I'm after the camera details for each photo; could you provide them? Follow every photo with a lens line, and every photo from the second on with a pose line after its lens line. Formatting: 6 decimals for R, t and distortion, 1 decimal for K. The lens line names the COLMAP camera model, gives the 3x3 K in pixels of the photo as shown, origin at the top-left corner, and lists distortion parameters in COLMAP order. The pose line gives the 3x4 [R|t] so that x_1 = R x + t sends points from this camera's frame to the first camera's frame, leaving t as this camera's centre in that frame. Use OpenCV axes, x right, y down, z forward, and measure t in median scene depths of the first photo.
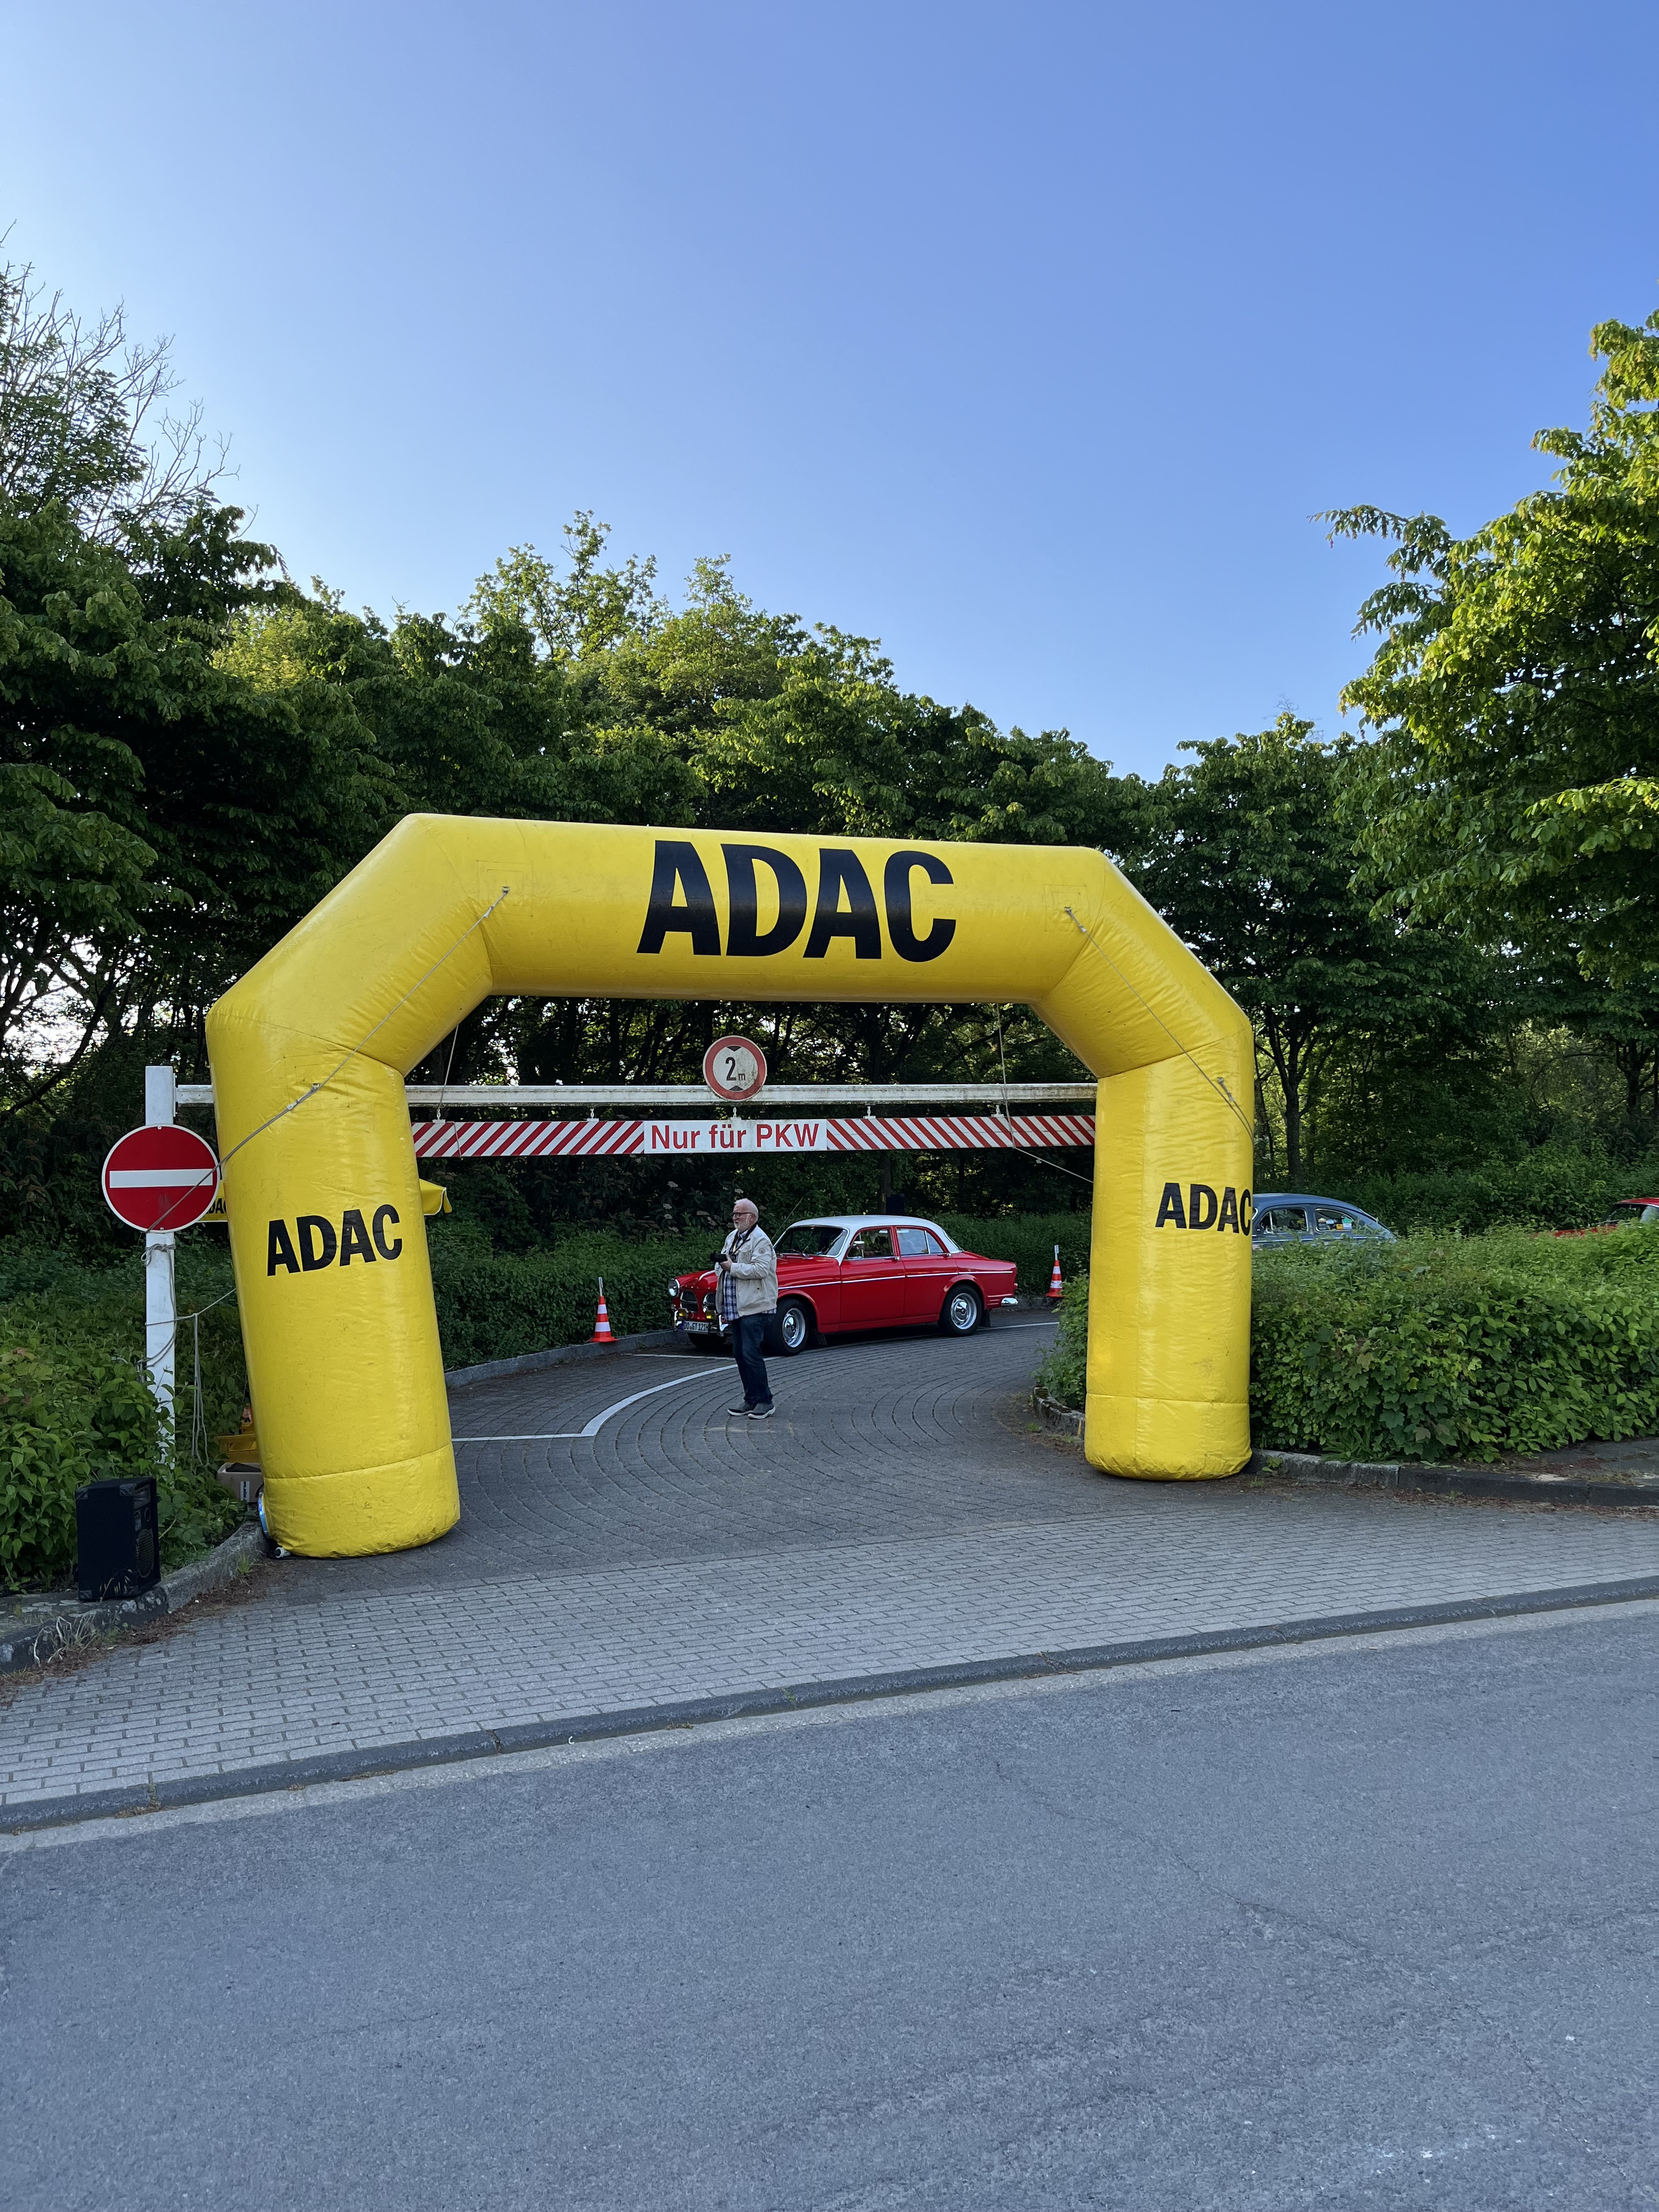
lens RADIAL K [[1664.7, 0, 820.6], [0, 1664.7, 1104.5], [0, 0, 1]] dist [0.046589, -0.052292]
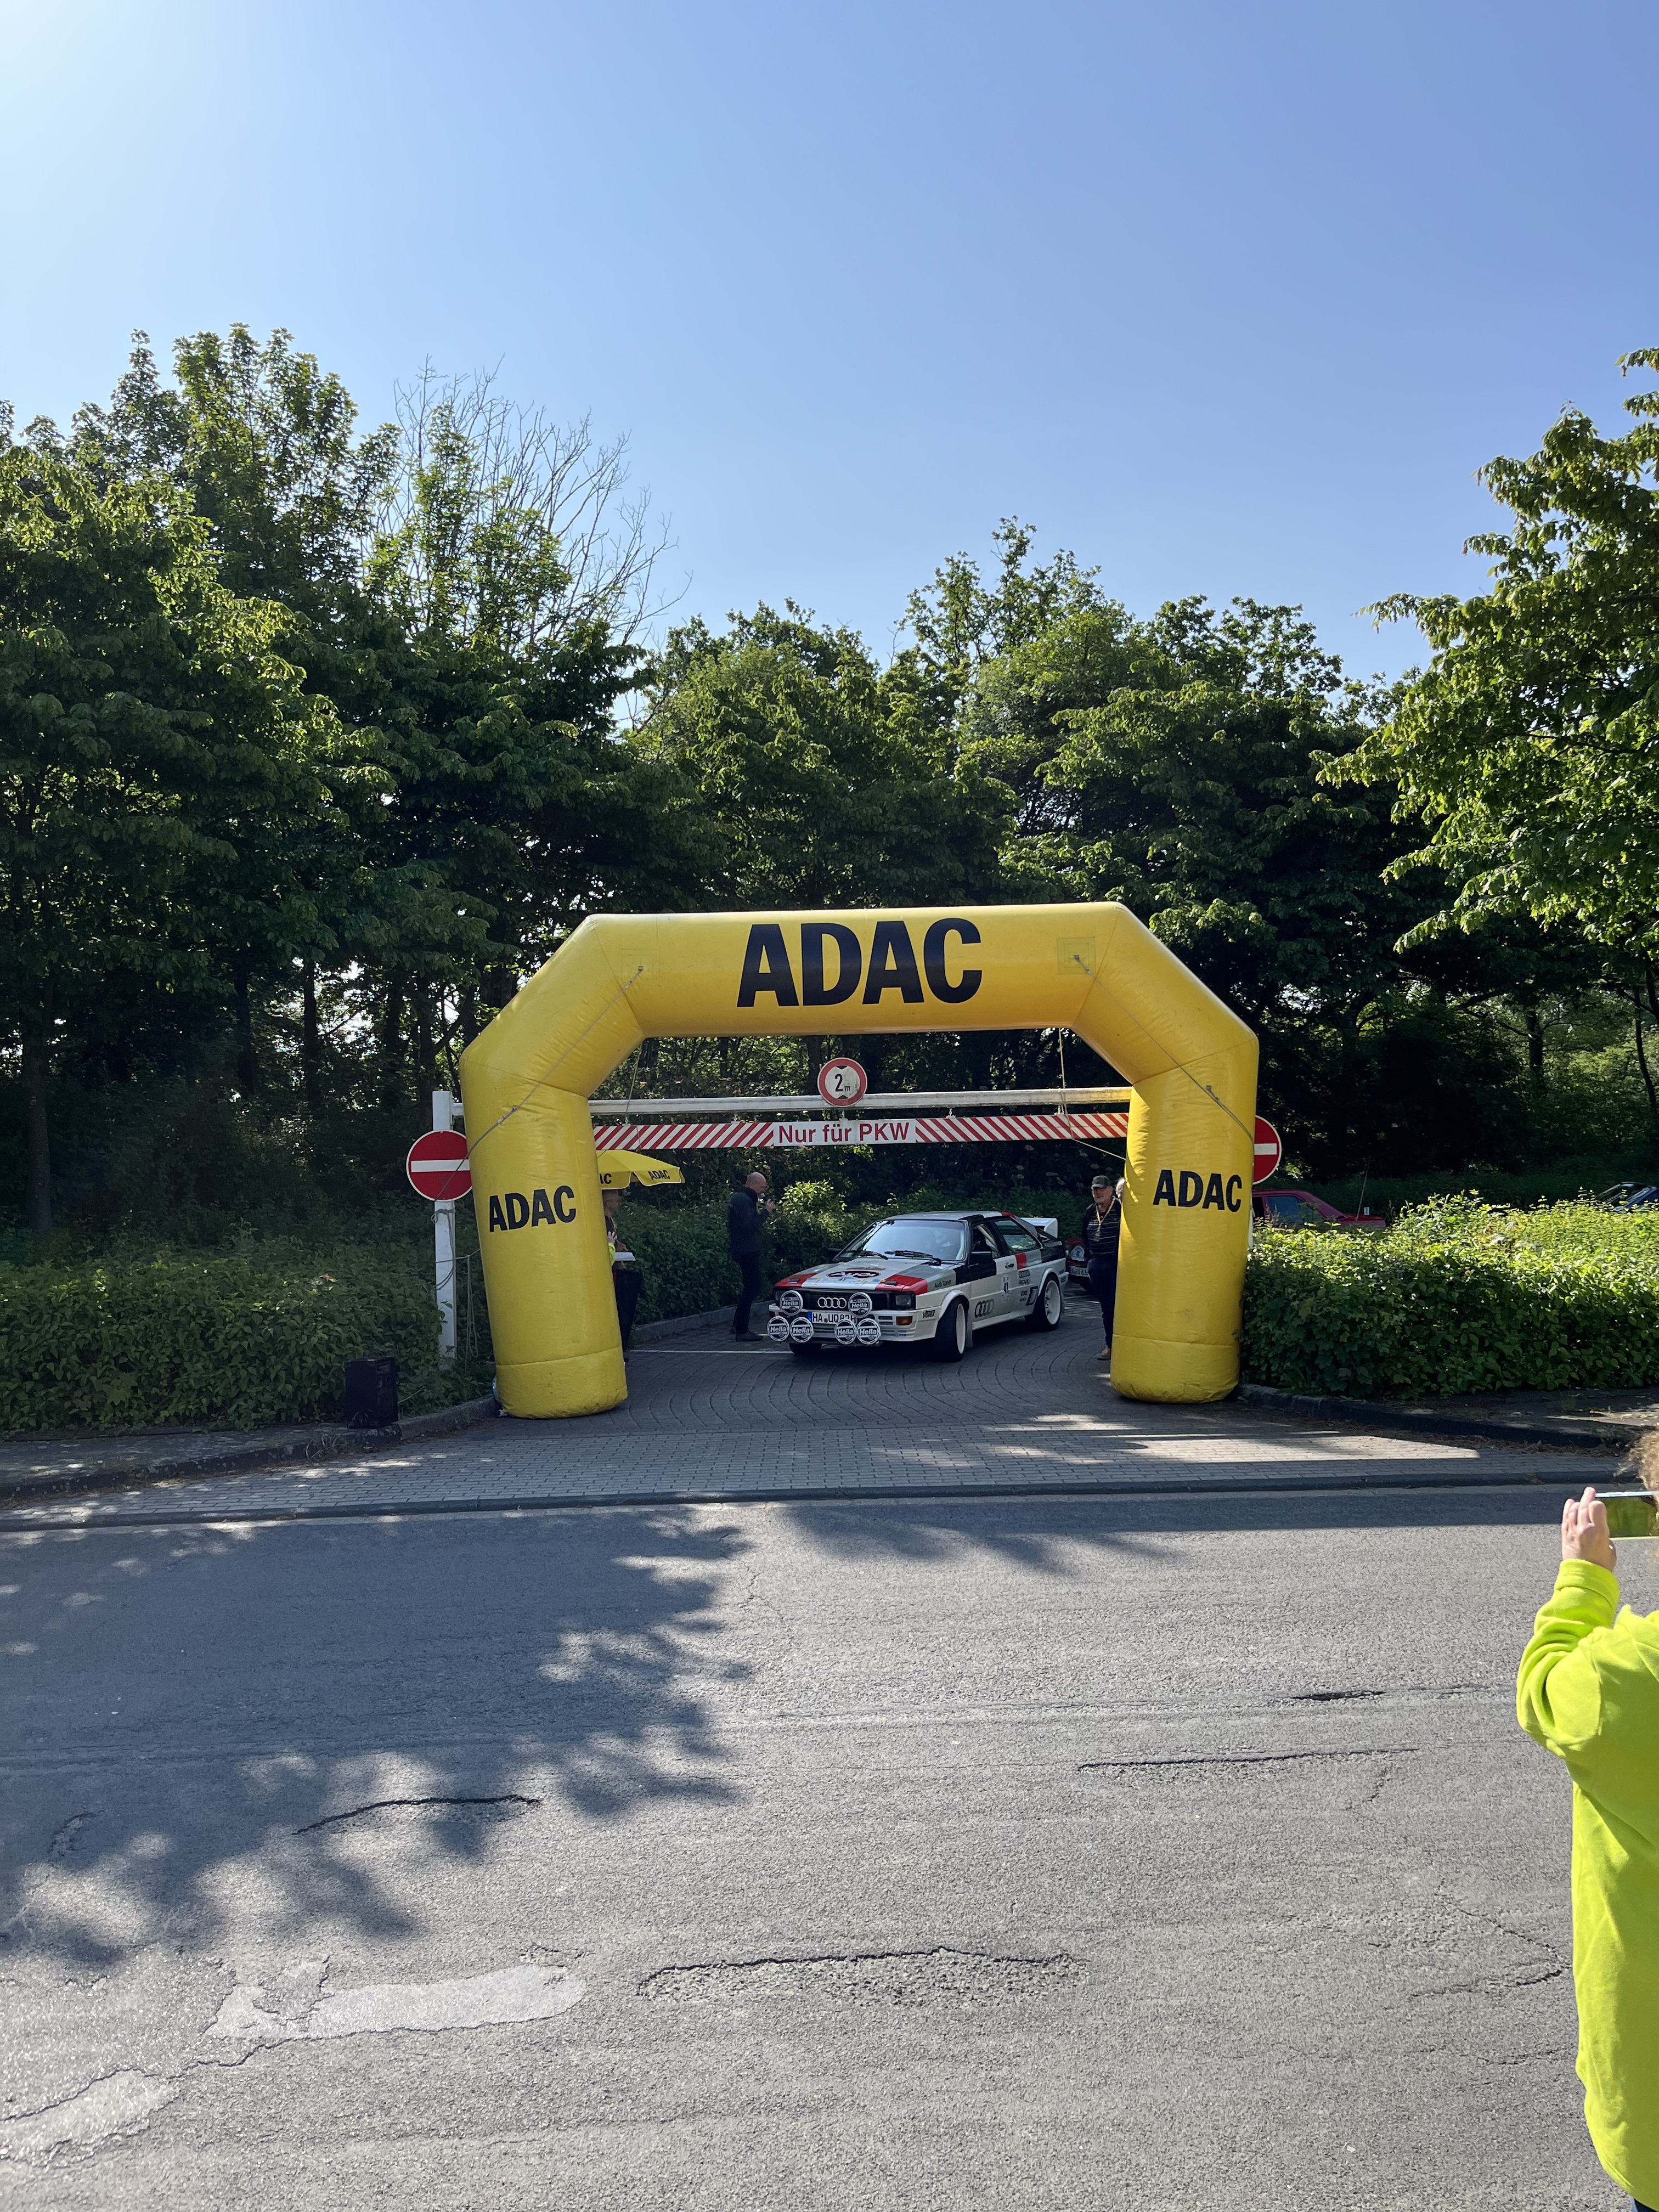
lens RADIAL K [[1664.7, 0, 838.6], [0, 1664.7, 1121.6], [0, 0, 1]] dist [0.046589, -0.052292]
pose [[0.946969, -0.002744, -0.321313, 0.388376], [0.016903, 0.999004, 0.041284, -0.046921], [0.320880, -0.044526, 0.946073, -0.278639]]
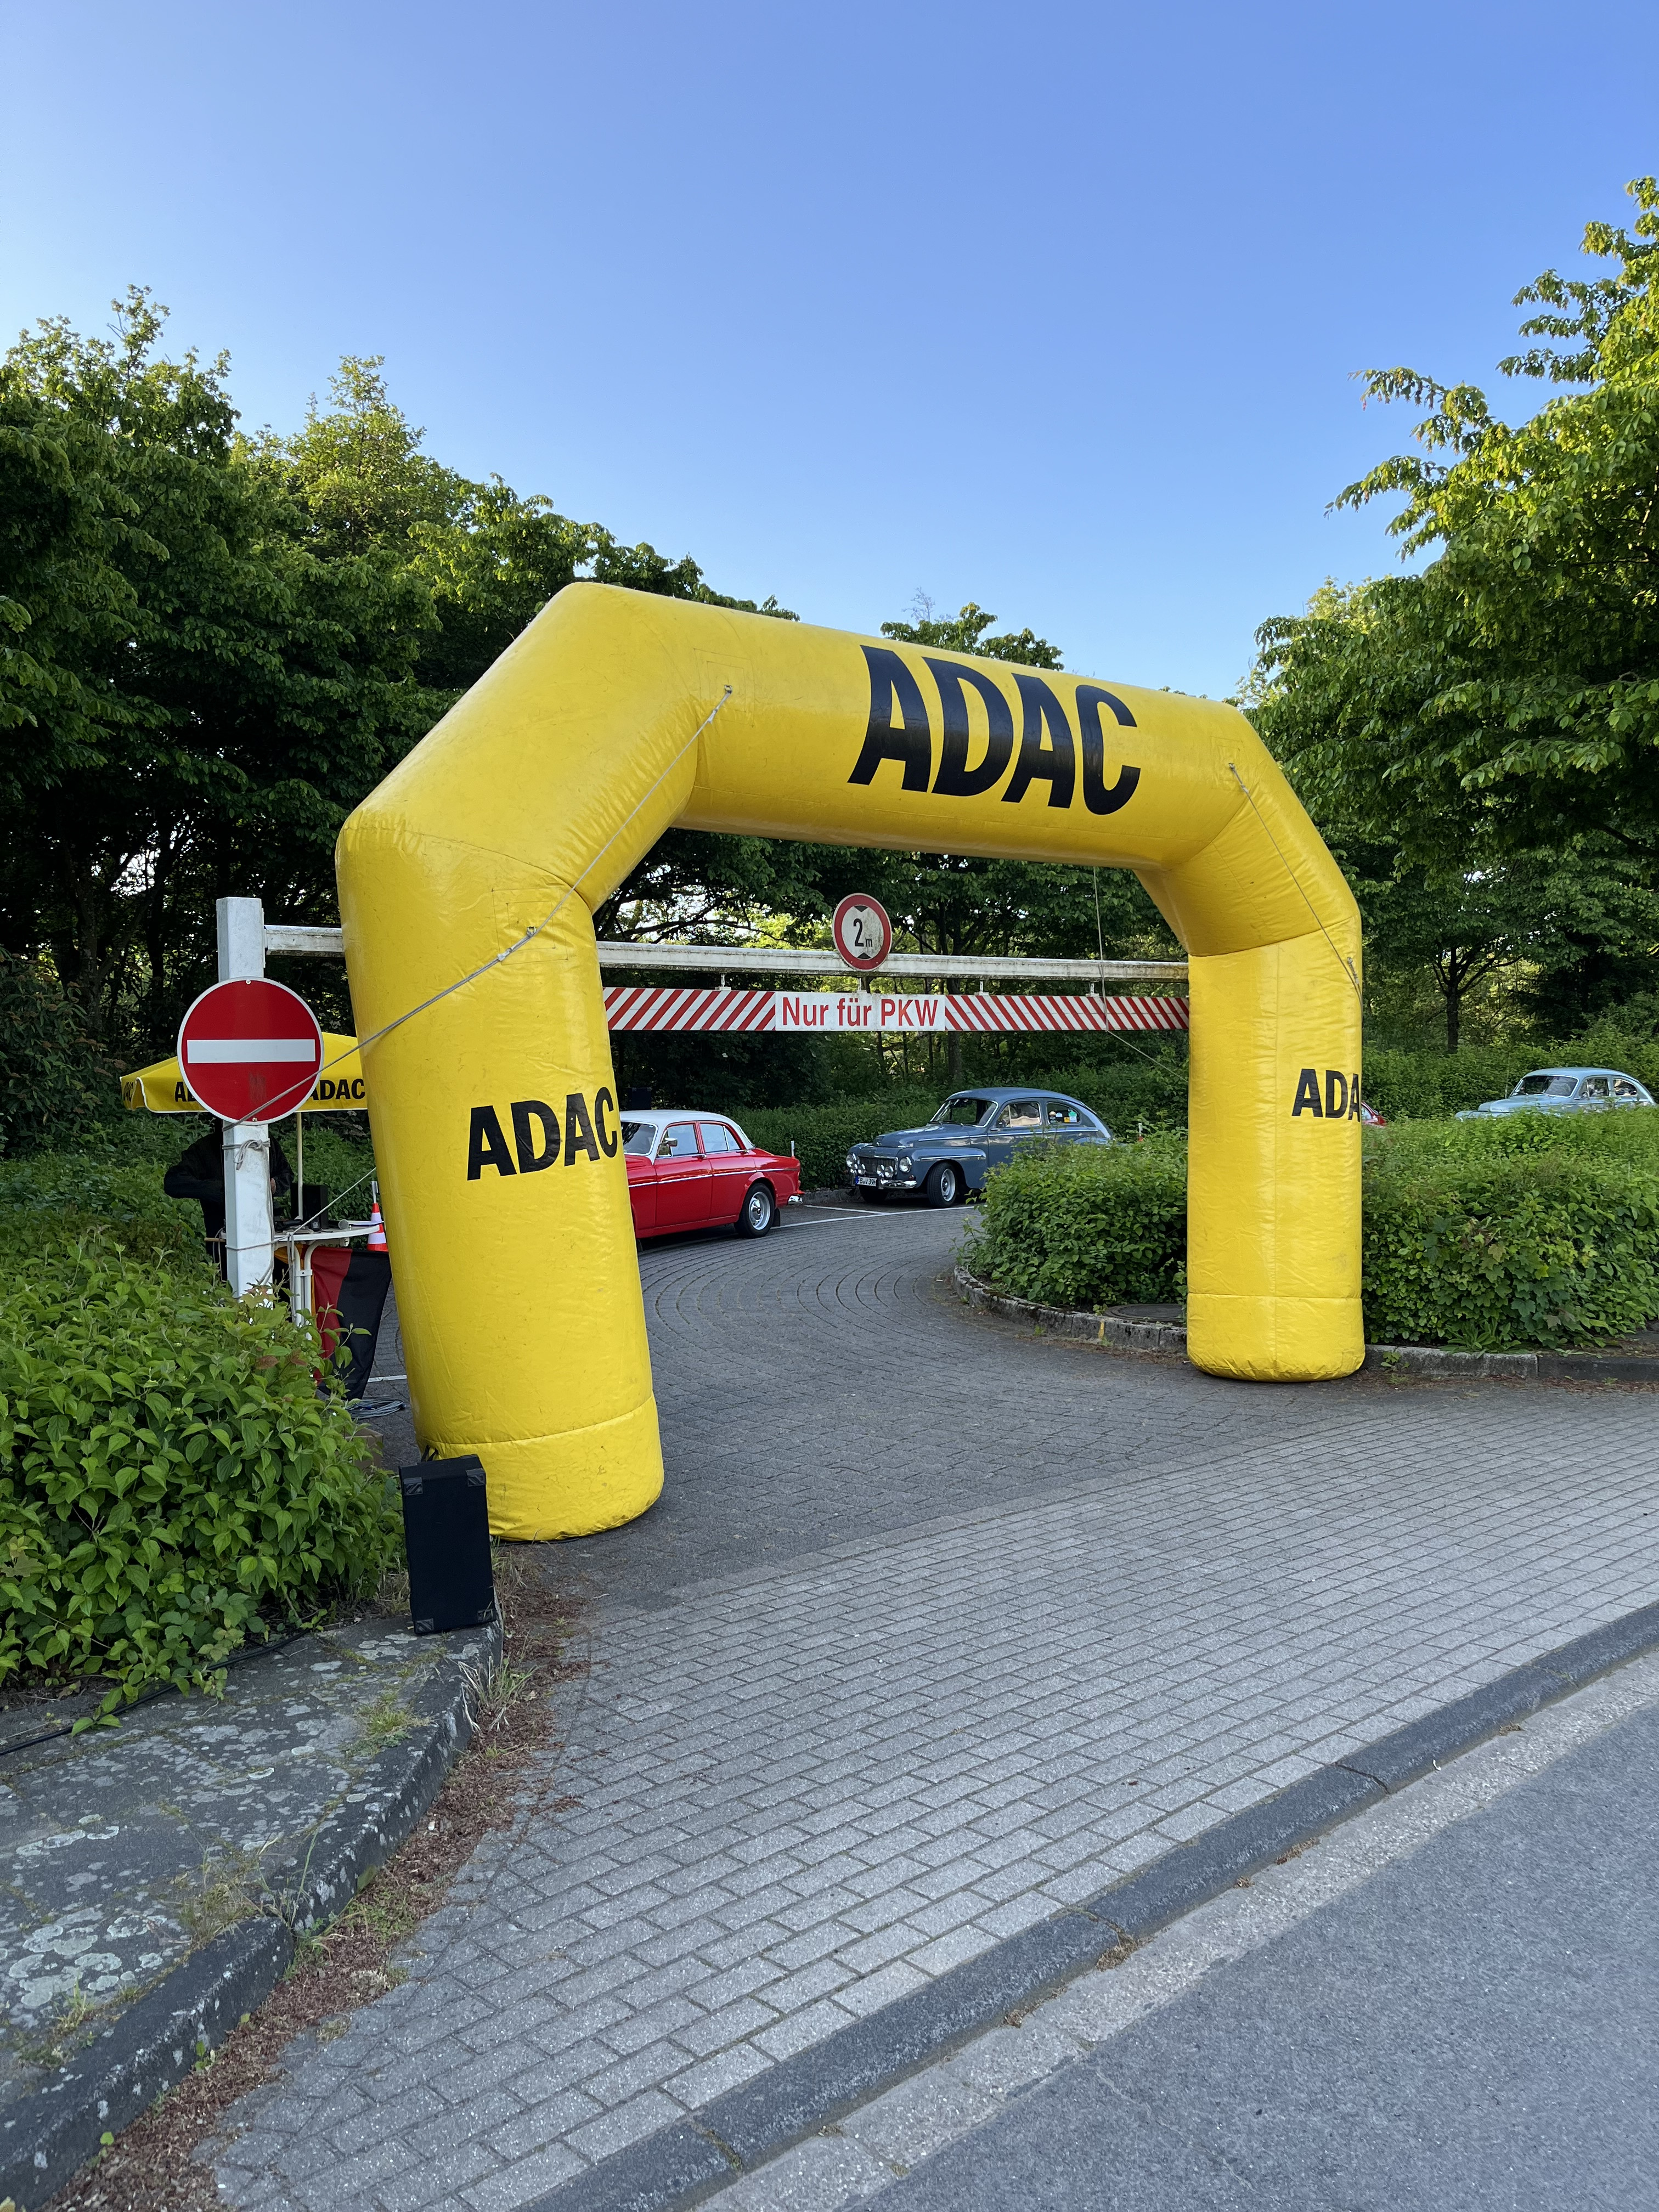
lens RADIAL K [[1664.7, 0, 821.7], [0, 1664.7, 1120.9], [0, 0, 1]] dist [0.046589, -0.052292]
pose [[0.945785, -0.003819, 0.324771, -0.360131], [-0.018982, 0.997572, 0.067008, 0.018668], [-0.324238, -0.069540, 0.943416, 0.202830]]
